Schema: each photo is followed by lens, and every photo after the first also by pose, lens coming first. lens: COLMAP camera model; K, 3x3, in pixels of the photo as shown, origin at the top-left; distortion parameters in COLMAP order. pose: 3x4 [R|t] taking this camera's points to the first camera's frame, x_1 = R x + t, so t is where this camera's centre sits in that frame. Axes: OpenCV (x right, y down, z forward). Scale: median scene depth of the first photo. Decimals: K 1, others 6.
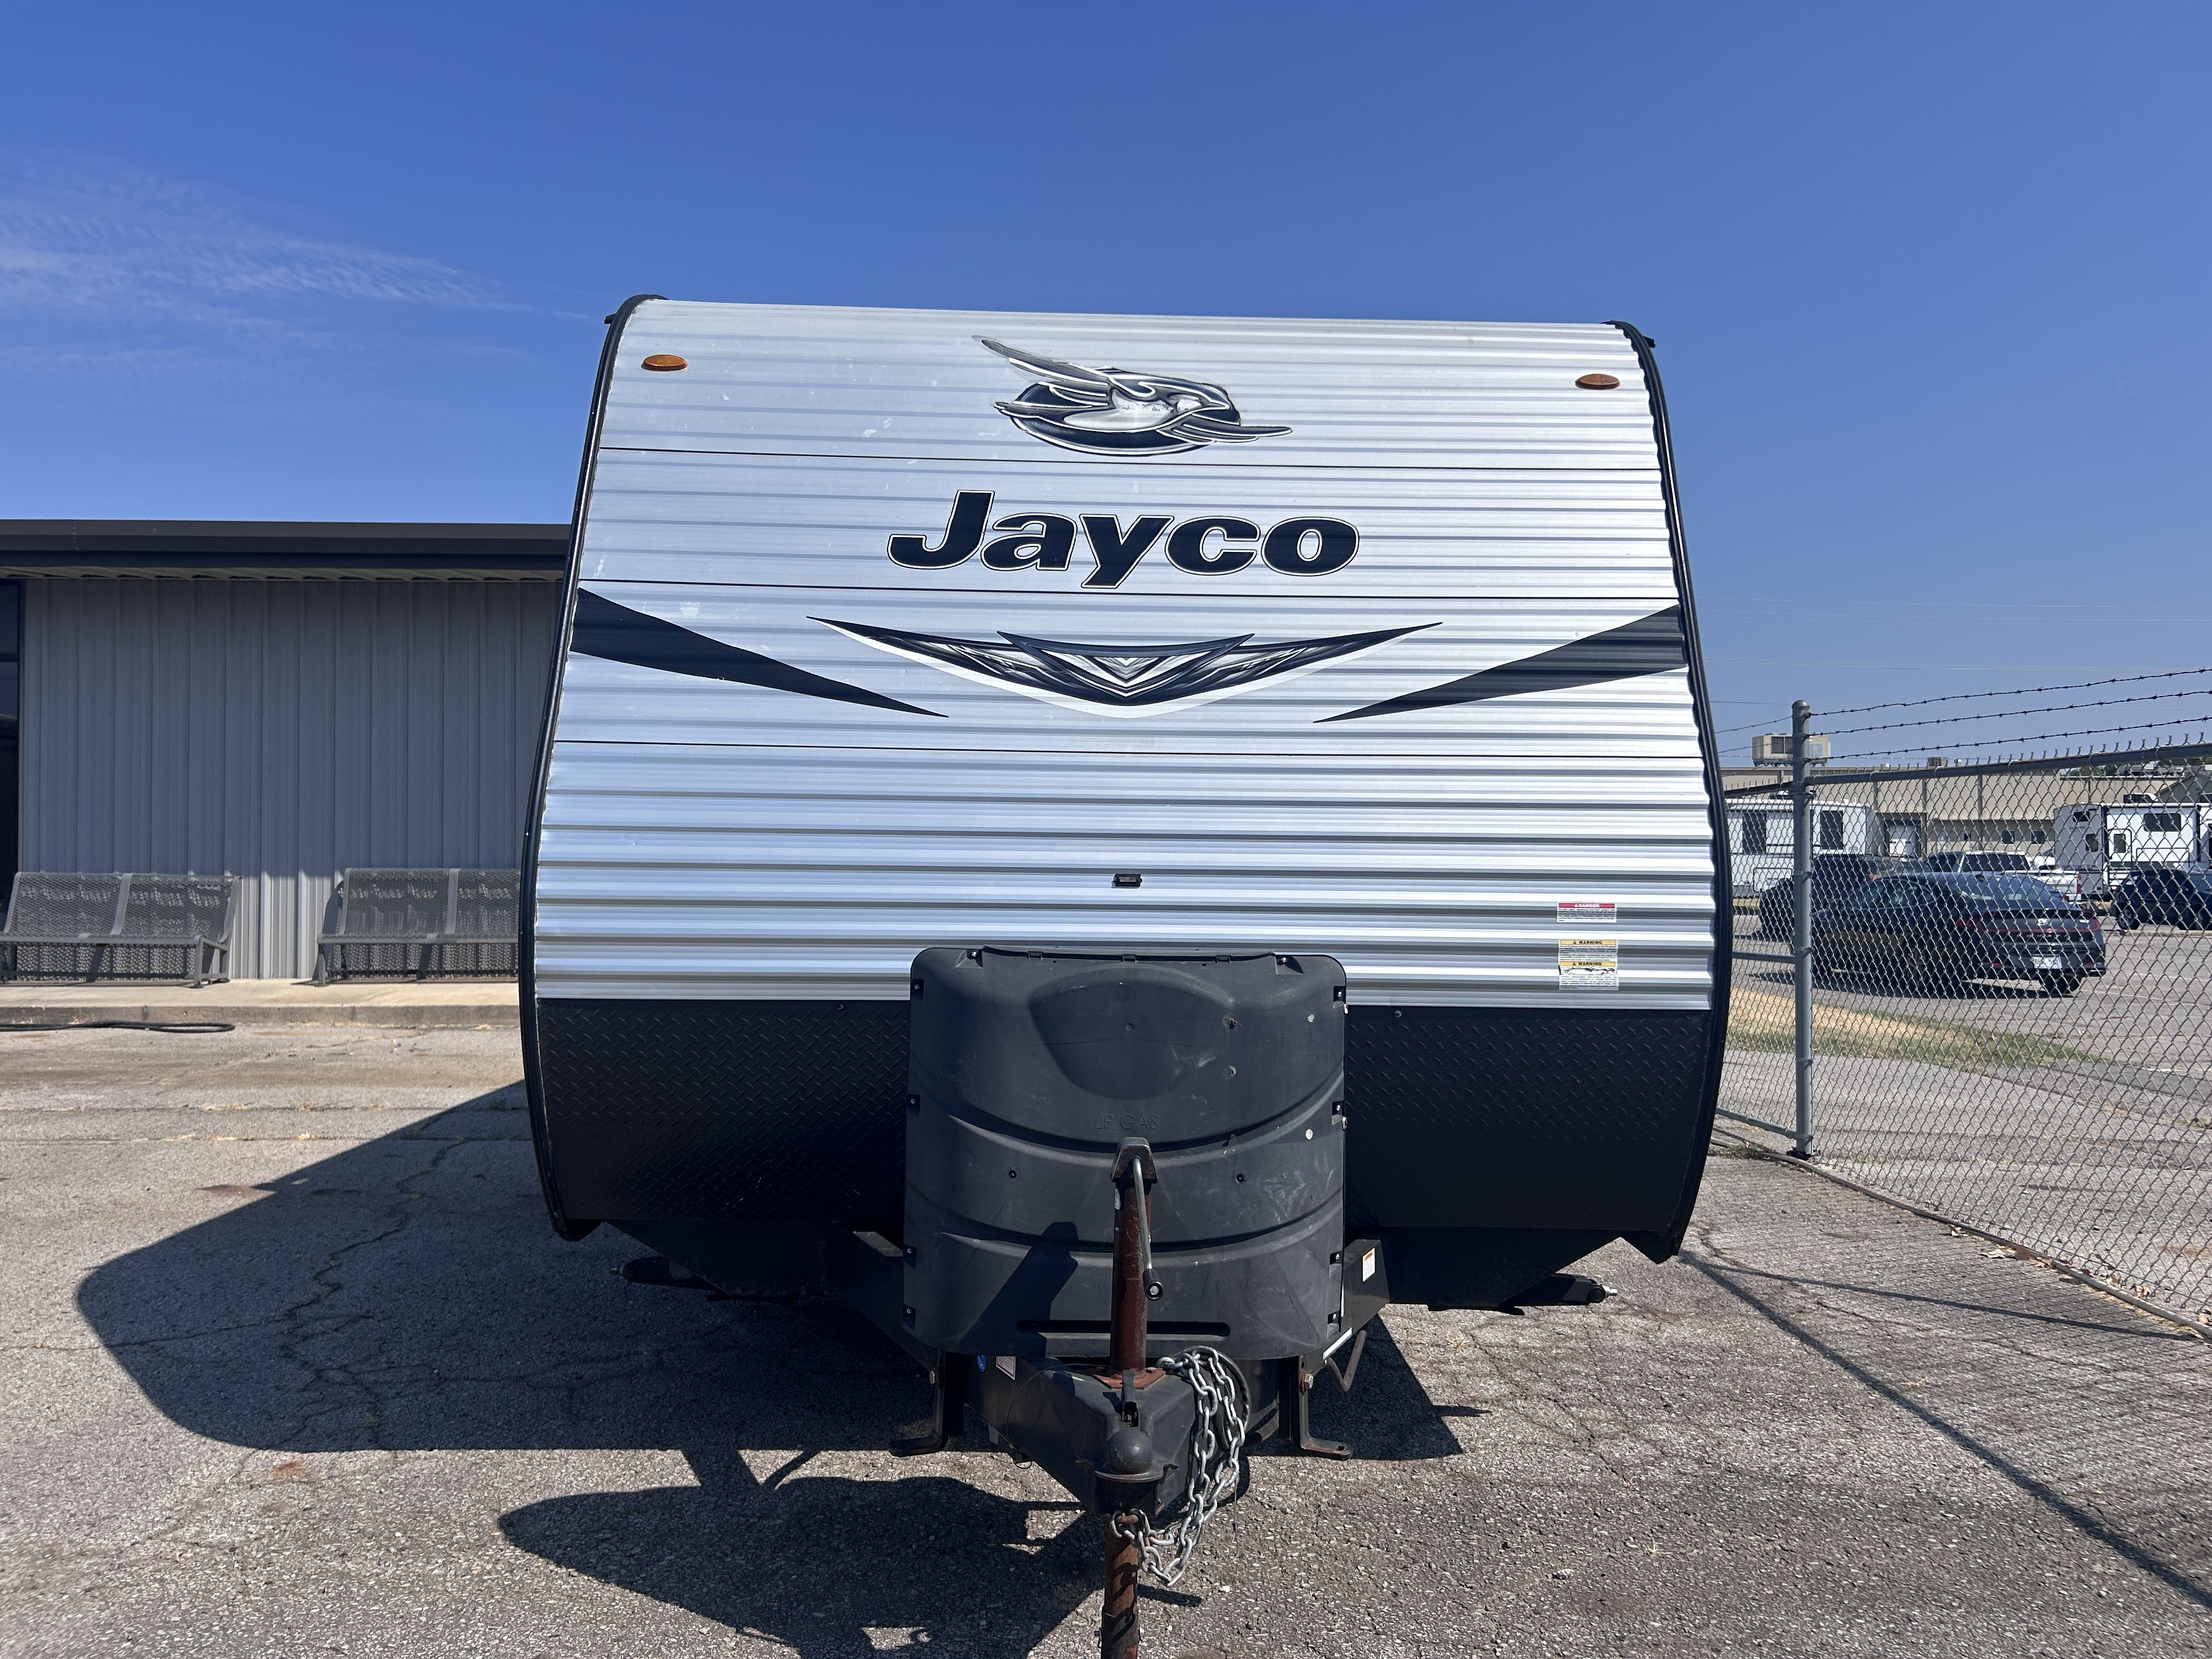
lens RADIAL K [[1663.5, 0, 1124.5], [0, 1663.5, 839.8], [0, 0, 1]] dist [0.088594, -0.109950]
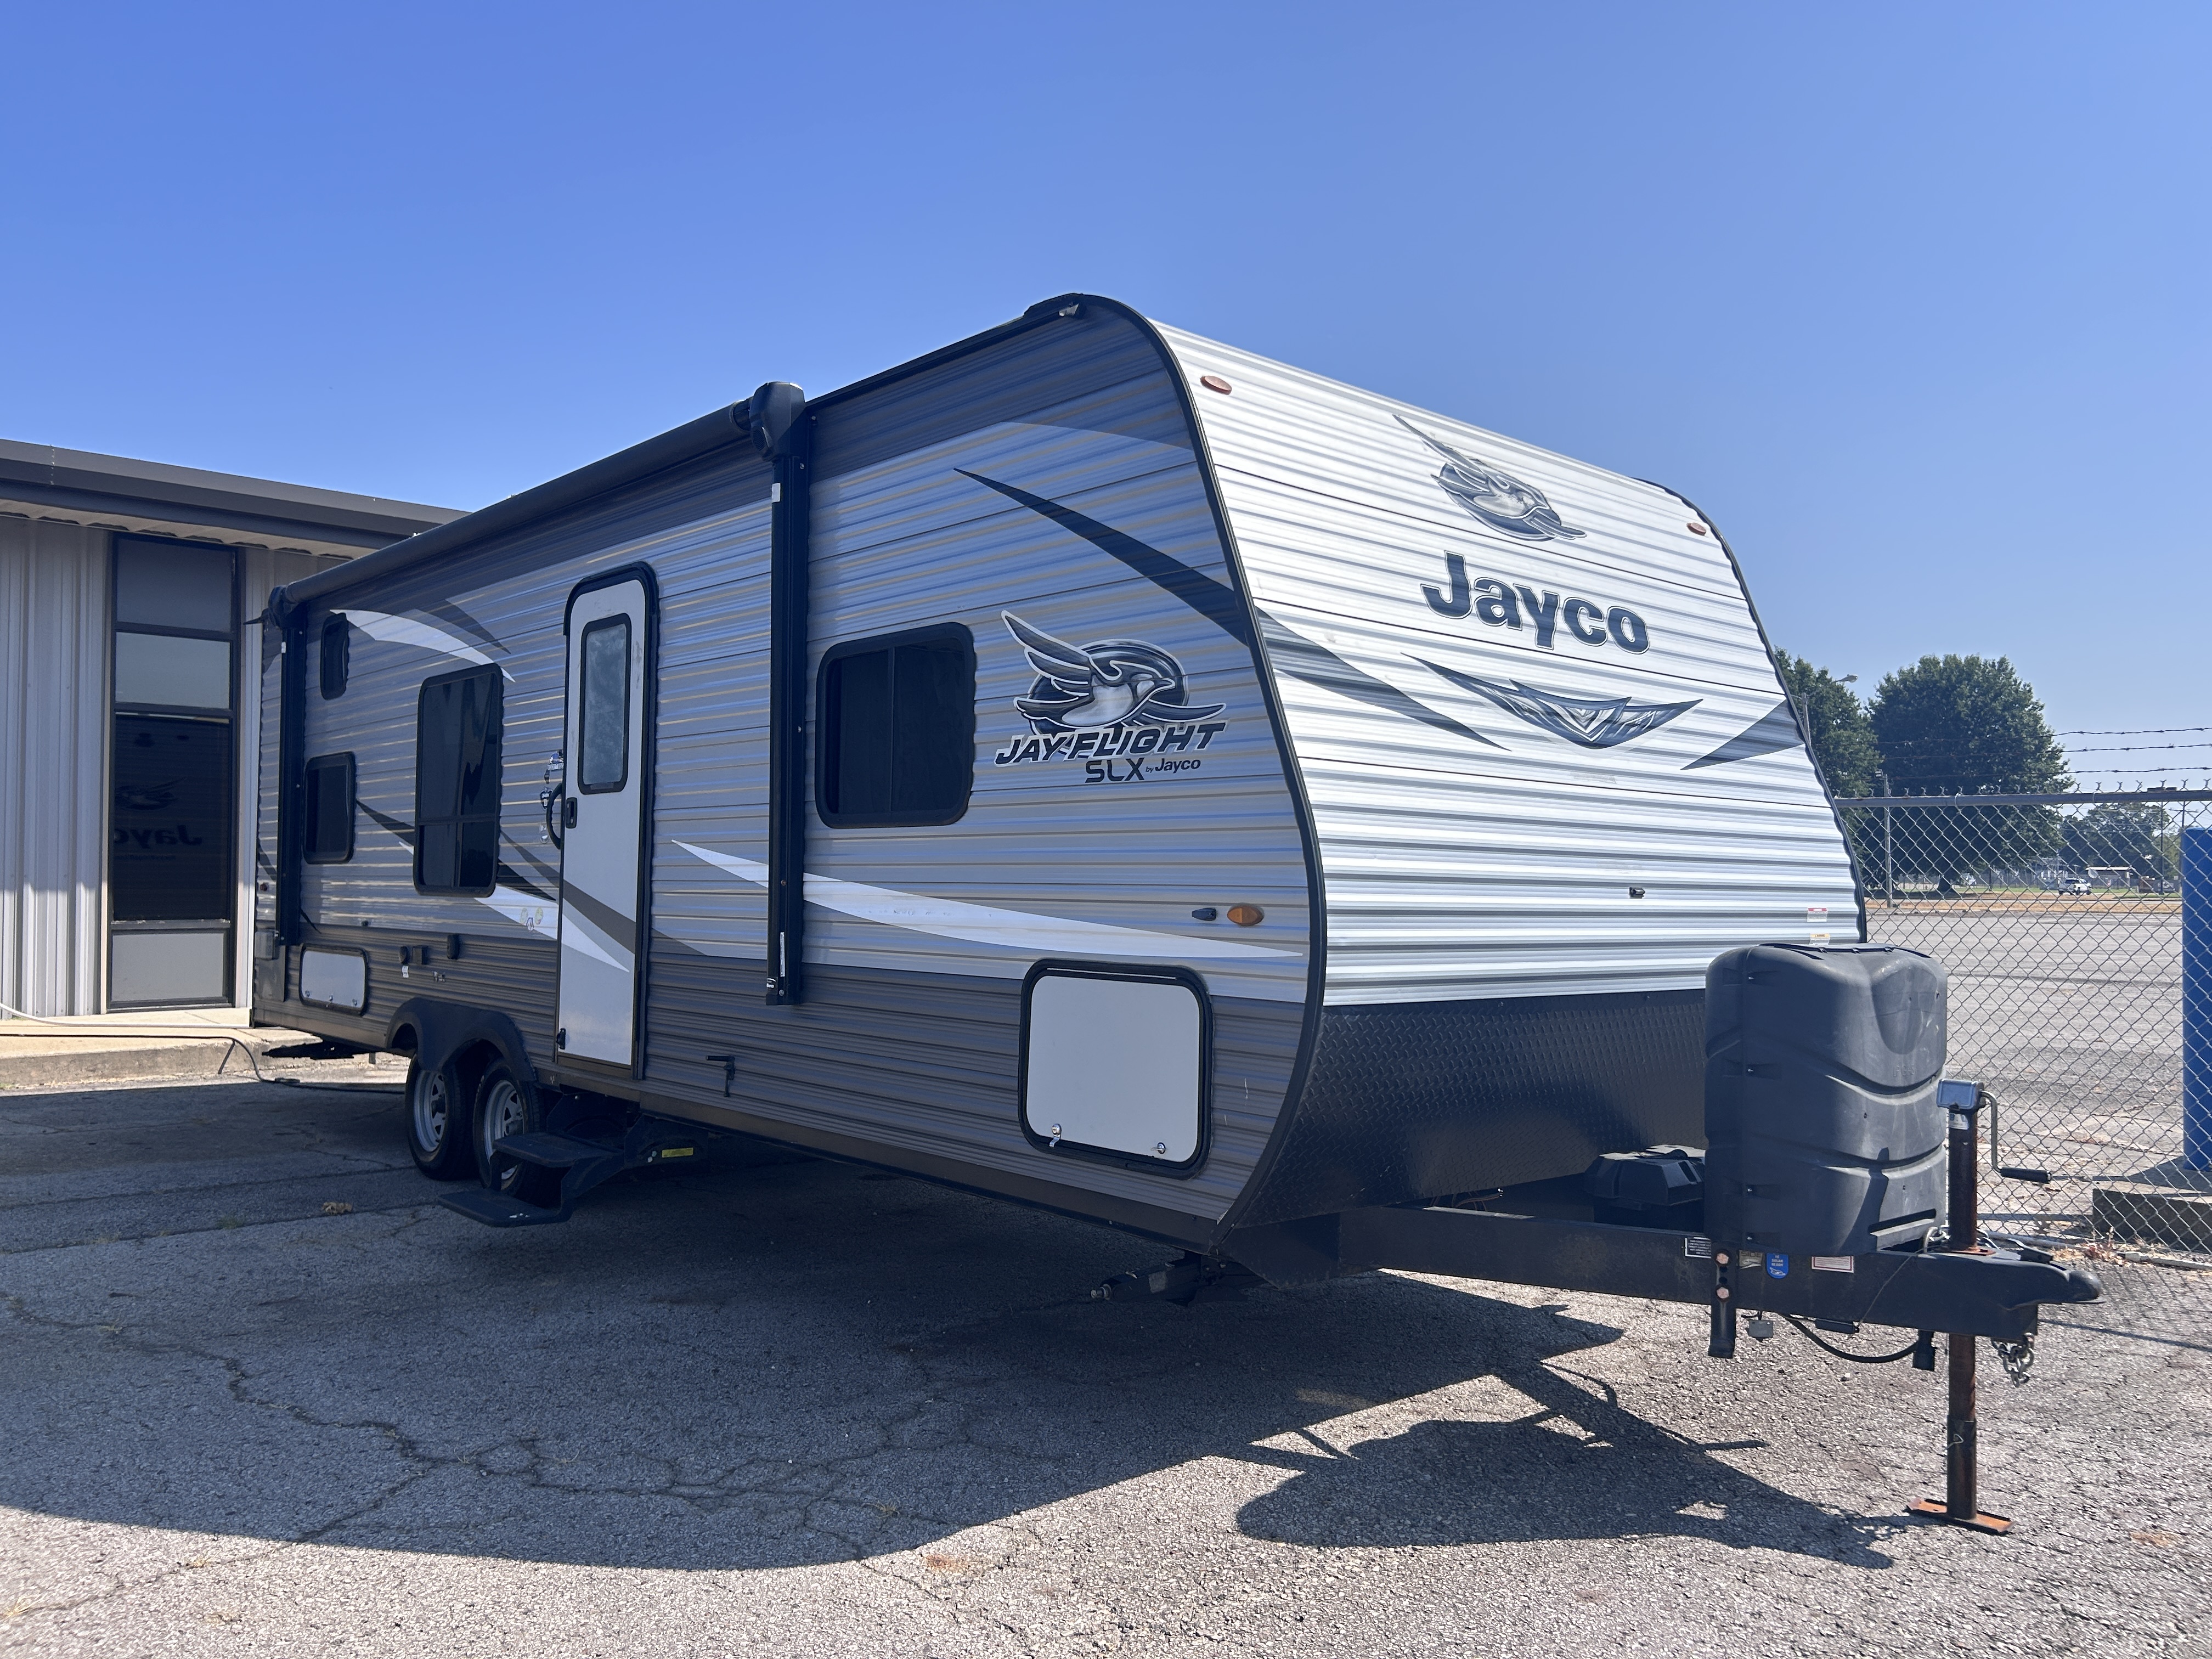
lens RADIAL K [[1663.5, 0, 1124.5], [0, 1663.5, 839.8], [0, 0, 1]] dist [0.088594, -0.109950]
pose [[0.758701, 0.018759, 0.651169, -1.018756], [-0.012883, 0.999822, -0.013792, 0.007035], [-0.651312, 0.002075, 0.758807, 0.279613]]
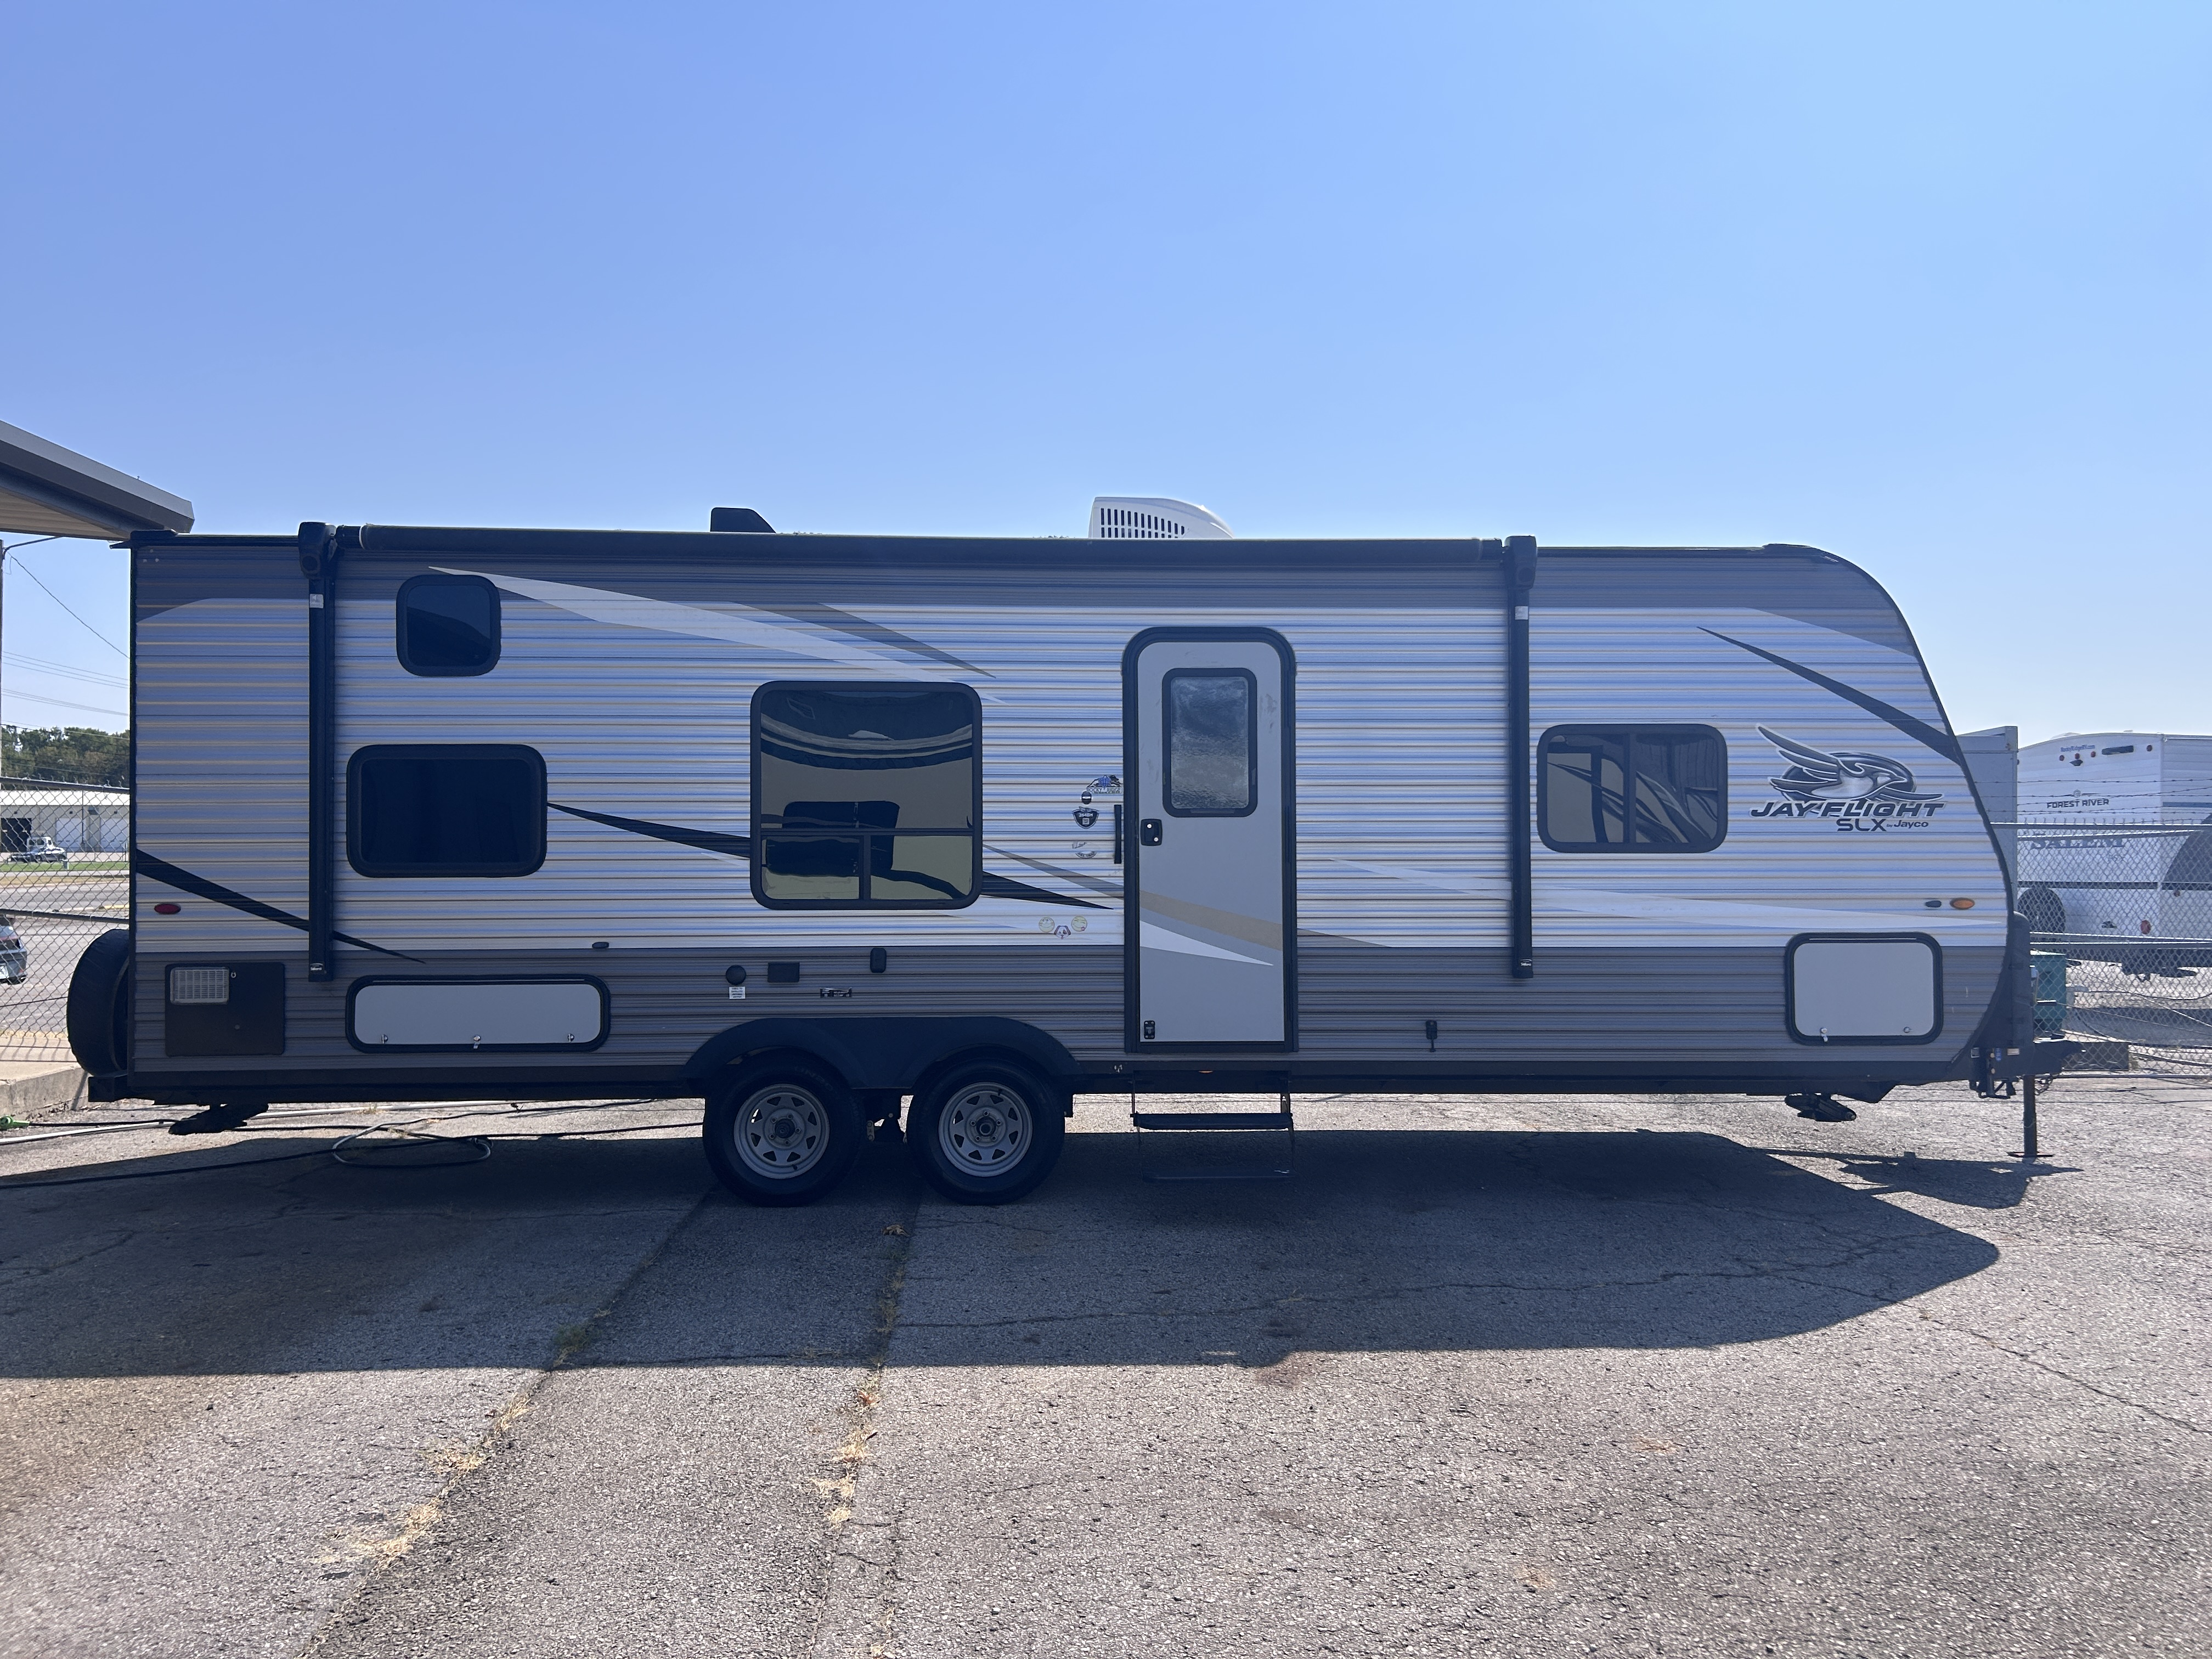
lens RADIAL K [[1691.0, 0, 1108.2], [0, 1691.0, 818.2], [0, 0, 1]] dist [0.078453, -0.116735]
pose [[-0.012943, 0.026521, 0.999564, -2.236167], [-0.009220, 0.999603, -0.026641, 0.000465], [-0.999874, -0.009560, -0.012693, 1.931671]]
